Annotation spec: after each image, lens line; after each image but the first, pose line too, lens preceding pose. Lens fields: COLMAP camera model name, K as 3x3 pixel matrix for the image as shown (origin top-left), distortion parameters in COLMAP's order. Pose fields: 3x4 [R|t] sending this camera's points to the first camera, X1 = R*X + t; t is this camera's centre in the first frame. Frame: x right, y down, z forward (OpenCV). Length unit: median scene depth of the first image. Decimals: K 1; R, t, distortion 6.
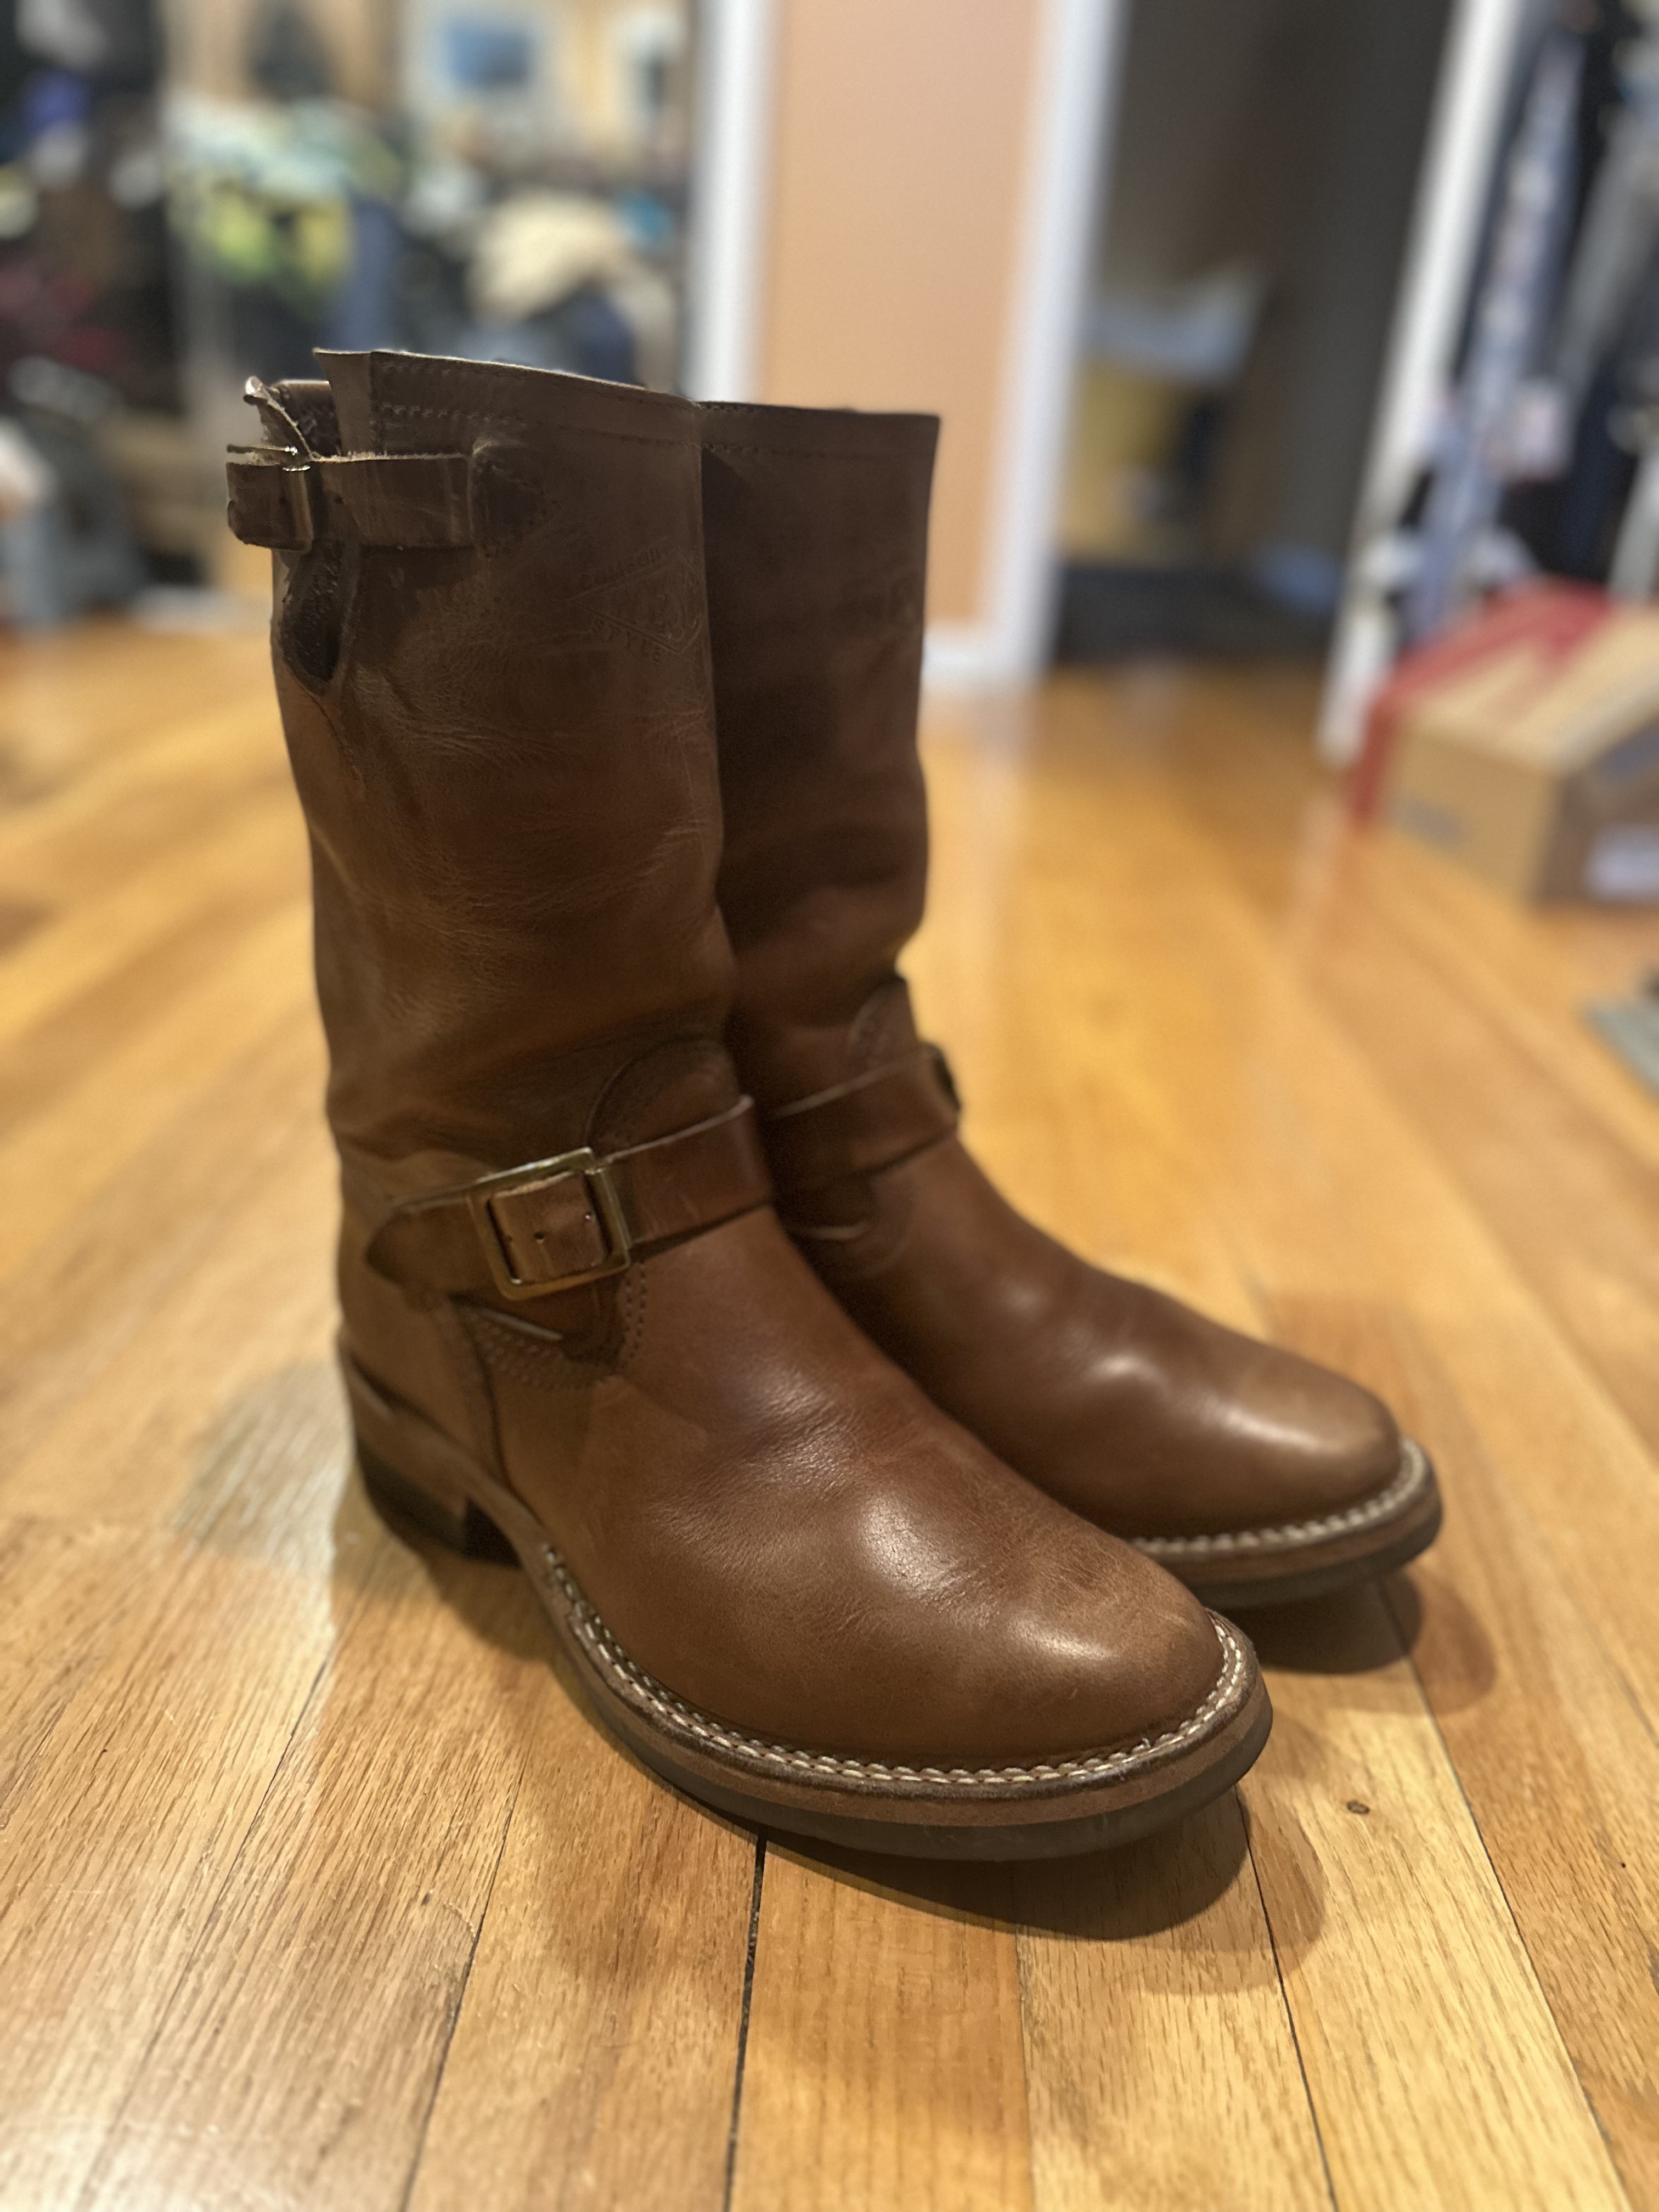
lens RADIAL K [[1549.2, 0, 829.5], [0, 1549.2, 1106.0], [0, 0, 1]] dist [-0.005934, -0.004557]
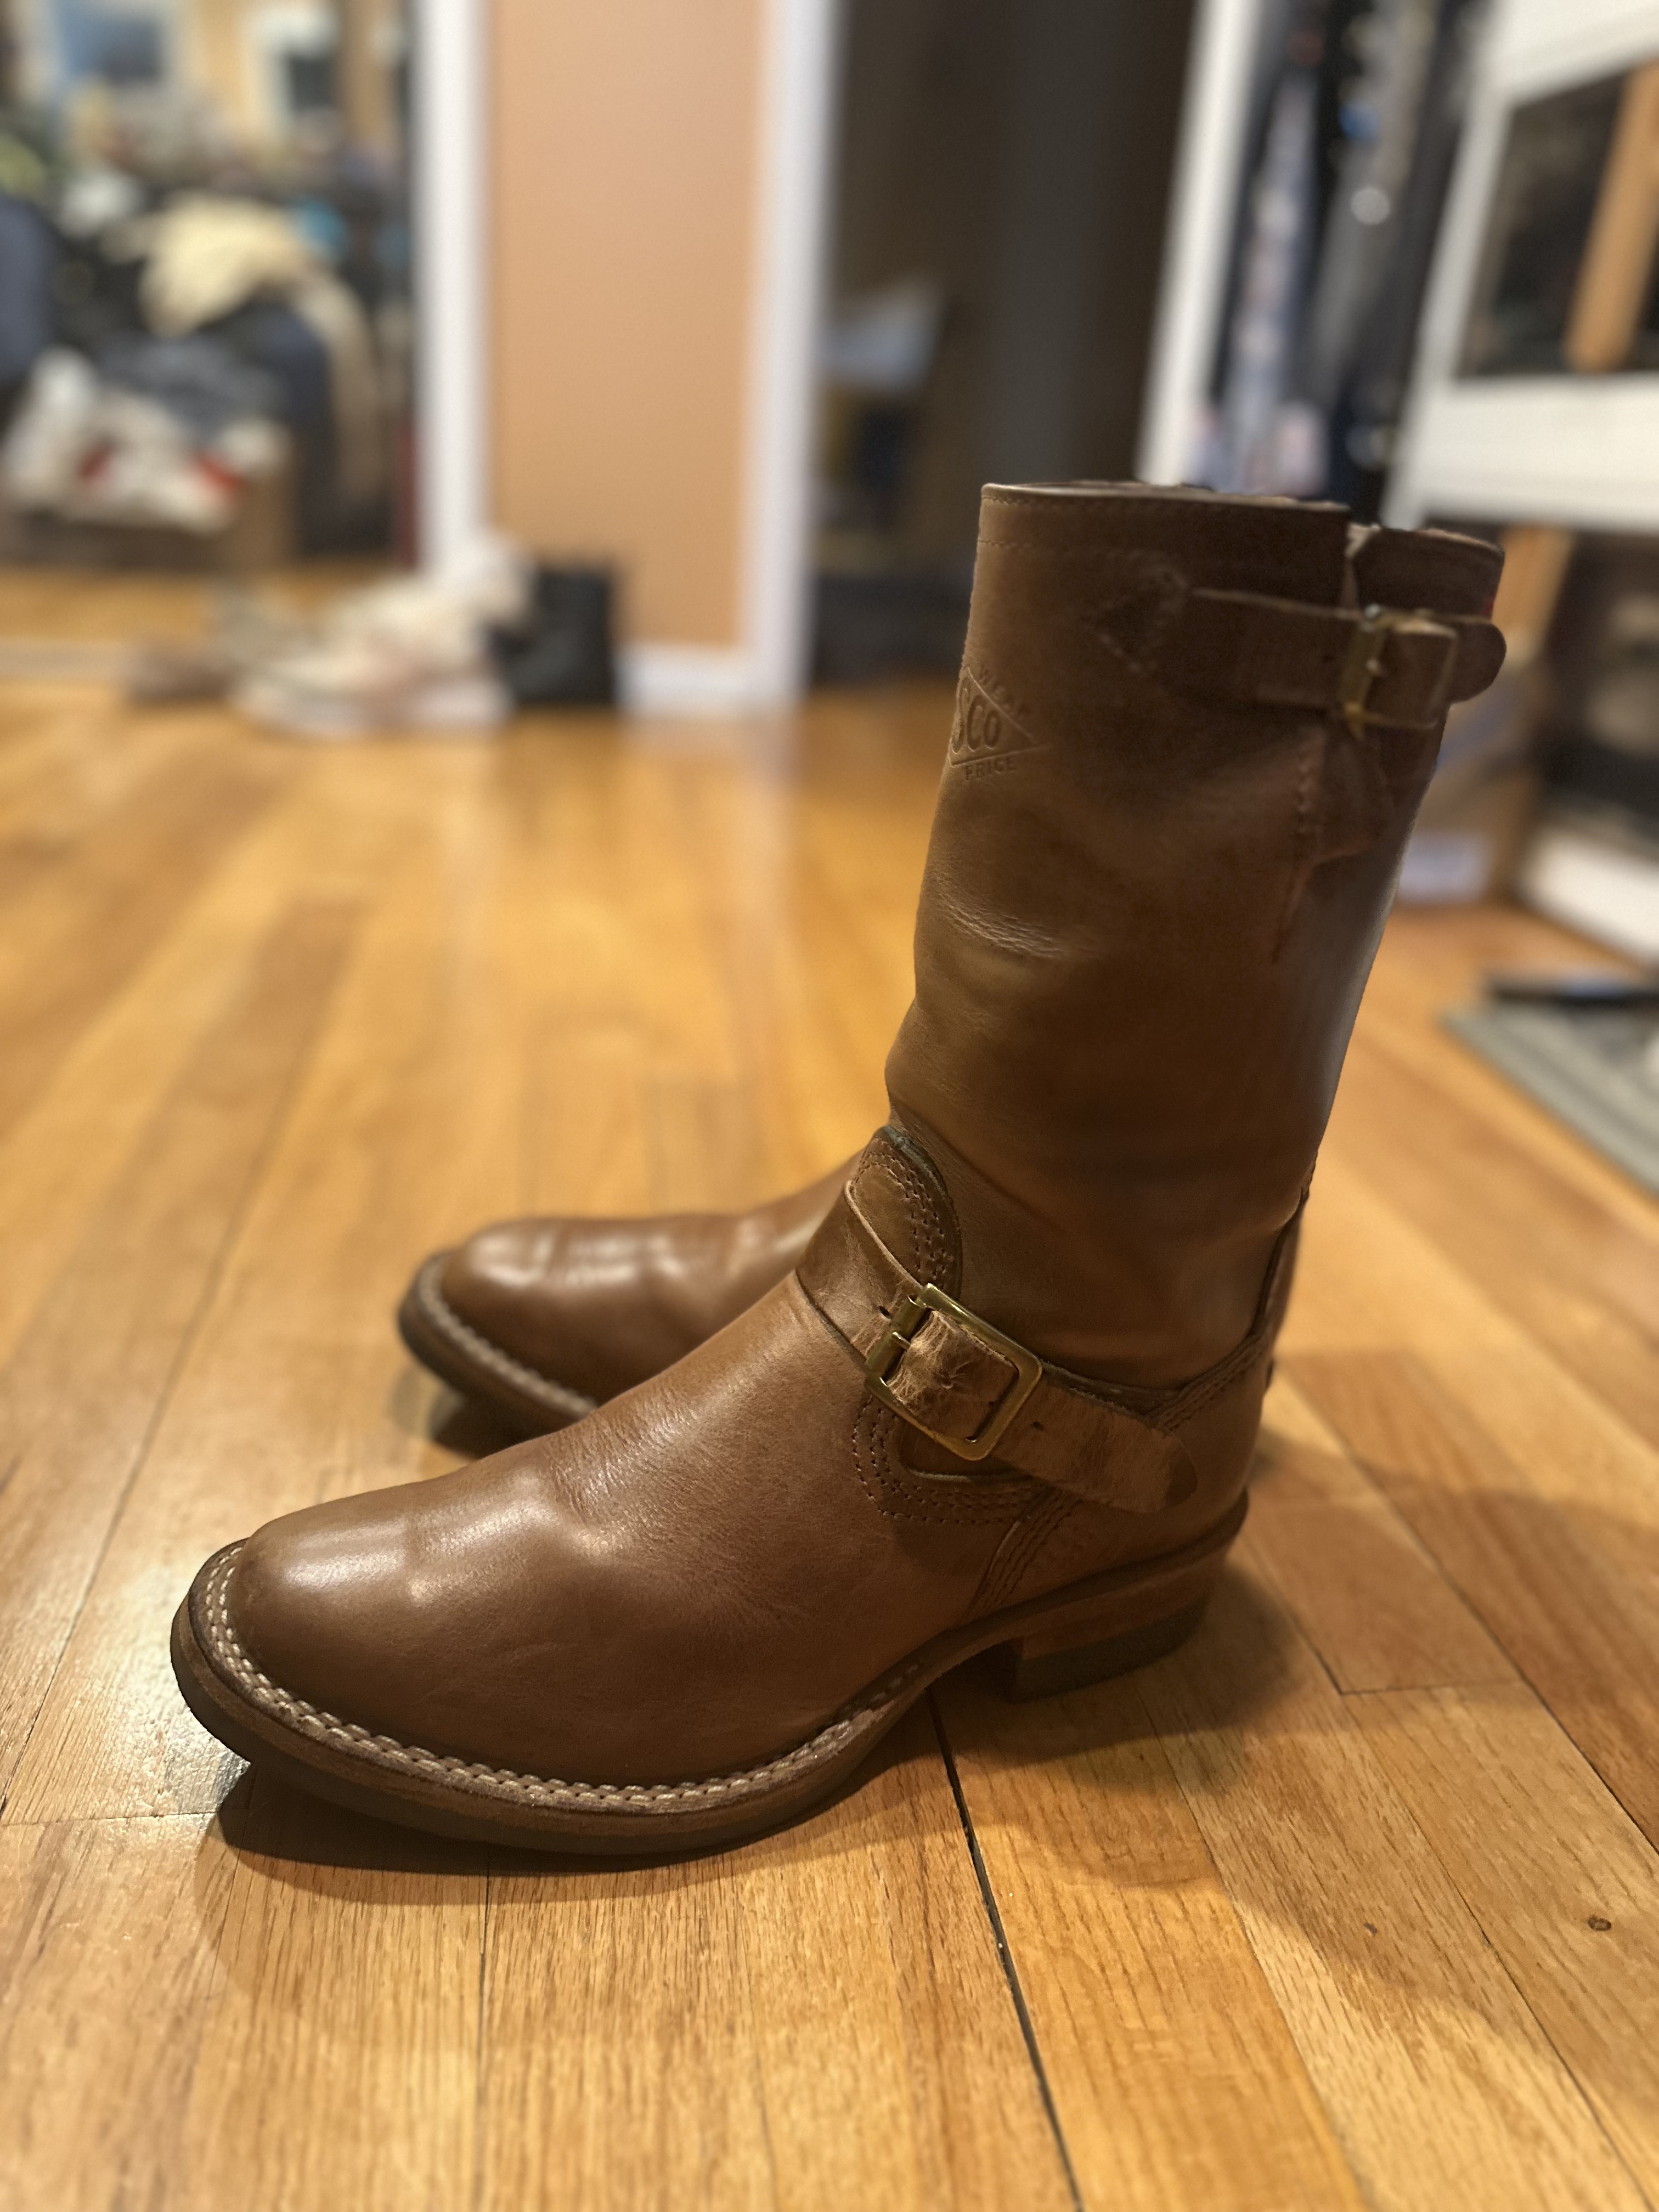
lens RADIAL K [[1544.1, 0, 817.5], [0, 1544.1, 1117.8], [0, 0, 1]] dist [-0.001623, -0.002174]
pose [[0.981830, -0.086081, 0.169115, -0.210377], [0.085481, 0.996281, 0.010835, -0.084633], [-0.169419, 0.003818, 0.985537, 0.097129]]
